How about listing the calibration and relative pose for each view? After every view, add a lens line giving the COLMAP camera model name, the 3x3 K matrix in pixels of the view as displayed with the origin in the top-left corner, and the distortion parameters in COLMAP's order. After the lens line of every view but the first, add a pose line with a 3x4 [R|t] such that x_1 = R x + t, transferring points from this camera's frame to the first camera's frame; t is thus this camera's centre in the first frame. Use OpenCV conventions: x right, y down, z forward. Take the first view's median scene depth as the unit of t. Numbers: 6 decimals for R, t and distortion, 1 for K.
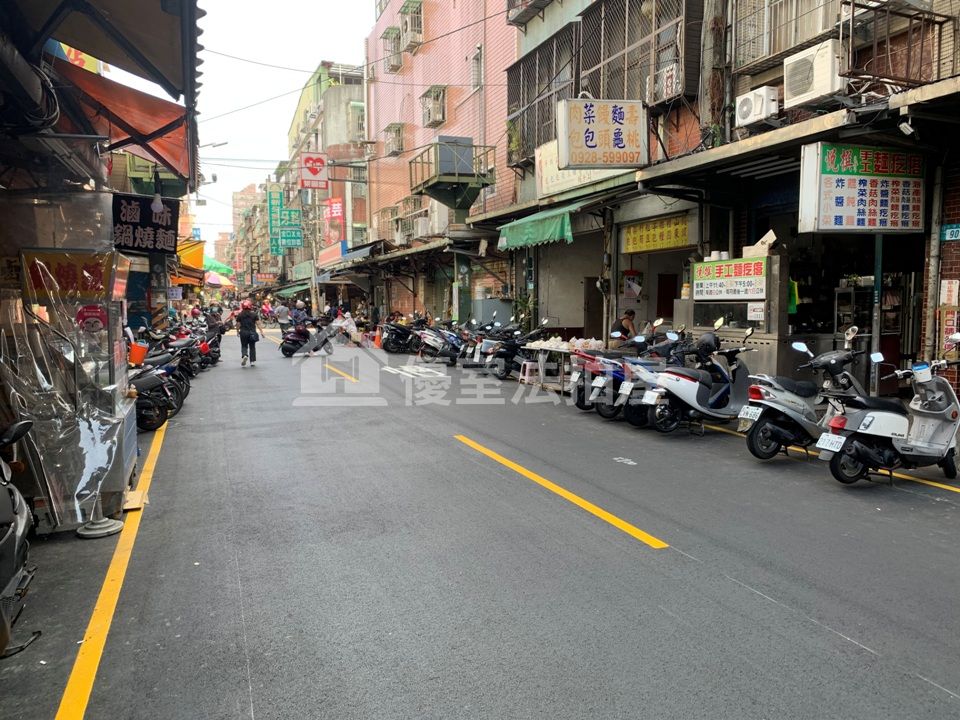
lens RADIAL K [[739.0, 0, 478.6], [0, 739.0, 357.1], [0, 0, 1]] dist [0.068703, -0.084709]
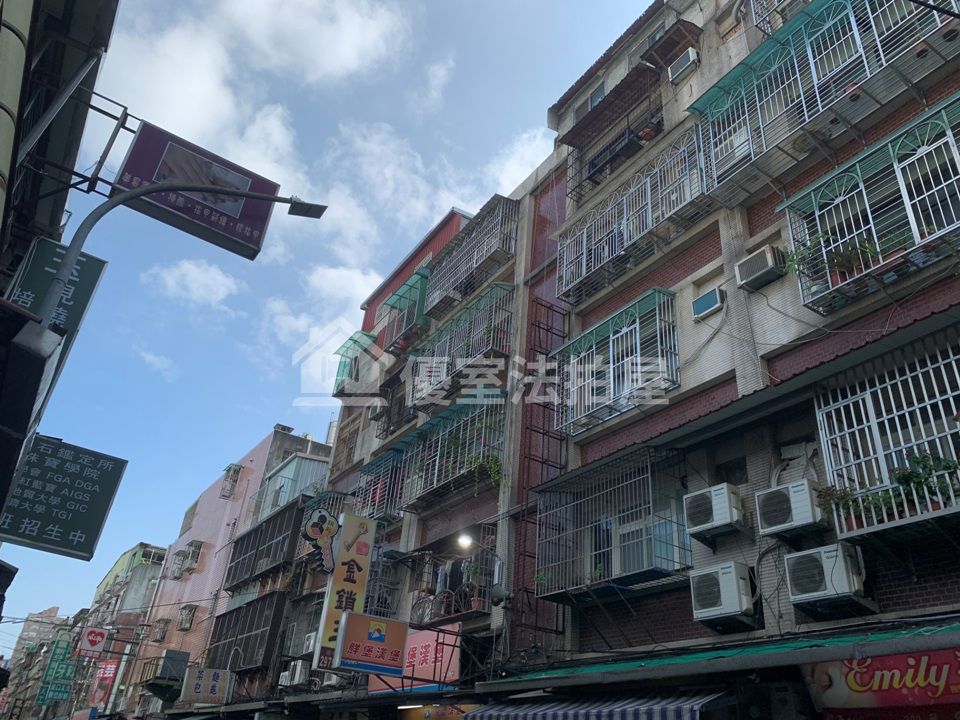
lens RADIAL K [[739.0, 0, 478.6], [0, 739.0, 357.1], [0, 0, 1]] dist [0.068703, -0.084709]
pose [[0.972035, 0.182912, 0.147280, 0.135641], [-0.068738, 0.821301, -0.566338, 0.023681], [-0.224551, 0.540377, 0.810907, -0.425050]]
